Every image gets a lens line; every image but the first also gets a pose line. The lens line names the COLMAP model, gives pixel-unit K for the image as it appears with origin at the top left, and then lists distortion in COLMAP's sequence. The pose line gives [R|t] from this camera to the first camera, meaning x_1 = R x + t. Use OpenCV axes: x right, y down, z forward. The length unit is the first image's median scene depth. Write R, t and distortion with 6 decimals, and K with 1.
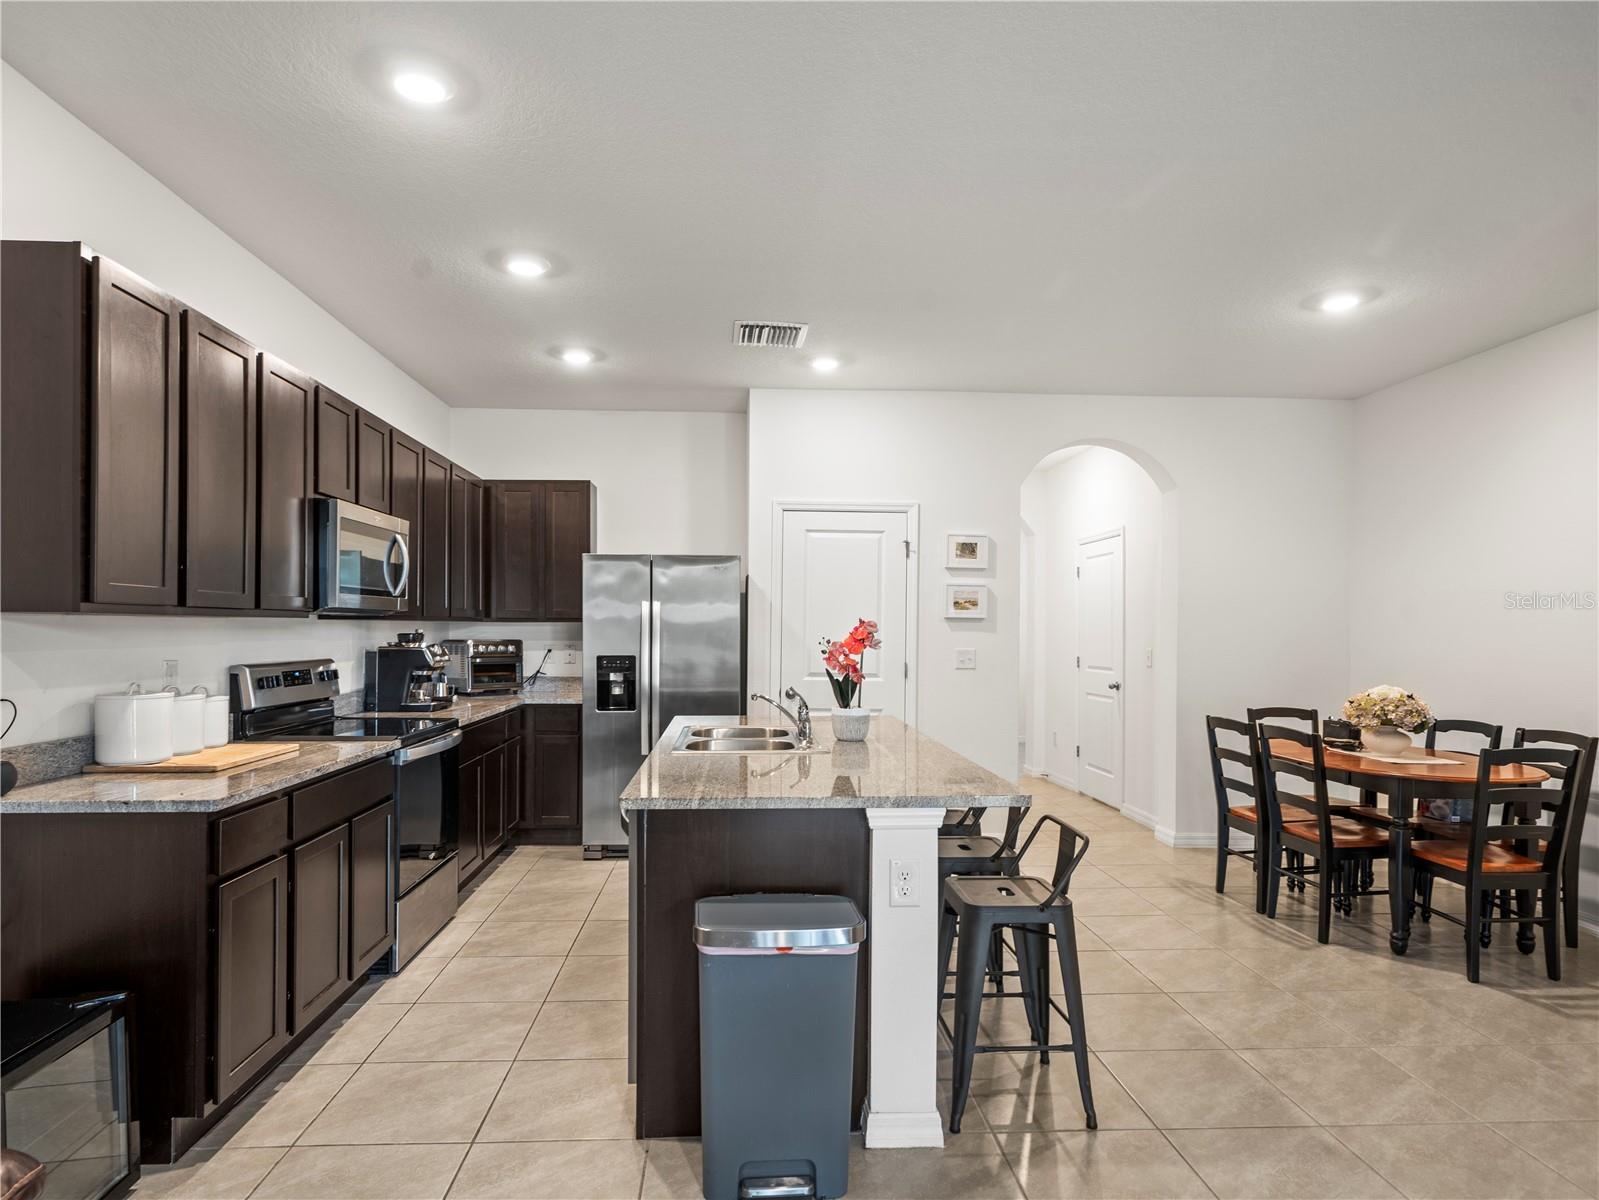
lens RADIAL K [[926.3, 0, 794.4], [0, 926.3, 634.6], [0, 0, 1]] dist [0.003494, 0.000523]
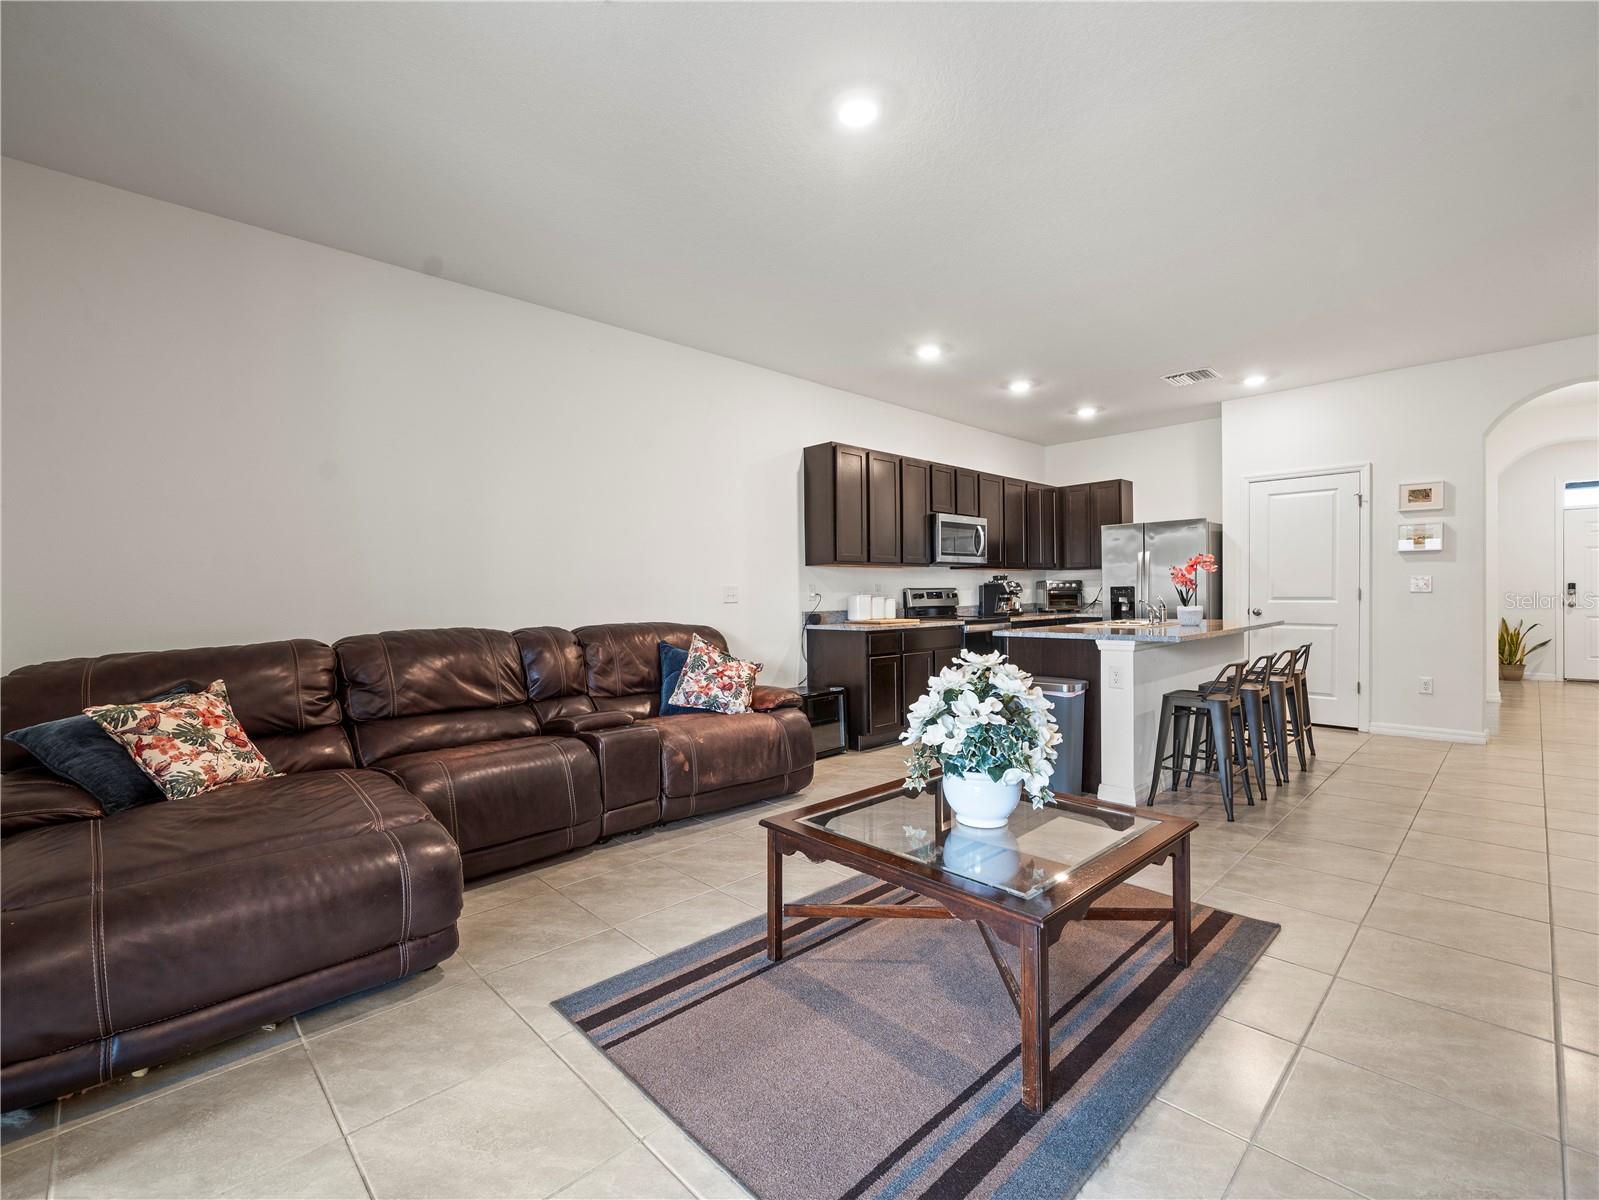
lens RADIAL K [[737.2, 0, 797.9], [0, 737.2, 601.2], [0, 0, 1]] dist [0.001360, 0.000452]
pose [[0.657869, -0.008219, -0.753088, 0.407055], [0.012950, 0.999916, 0.000400, 0.040348], [0.753021, -0.010015, 0.657920, -0.281034]]
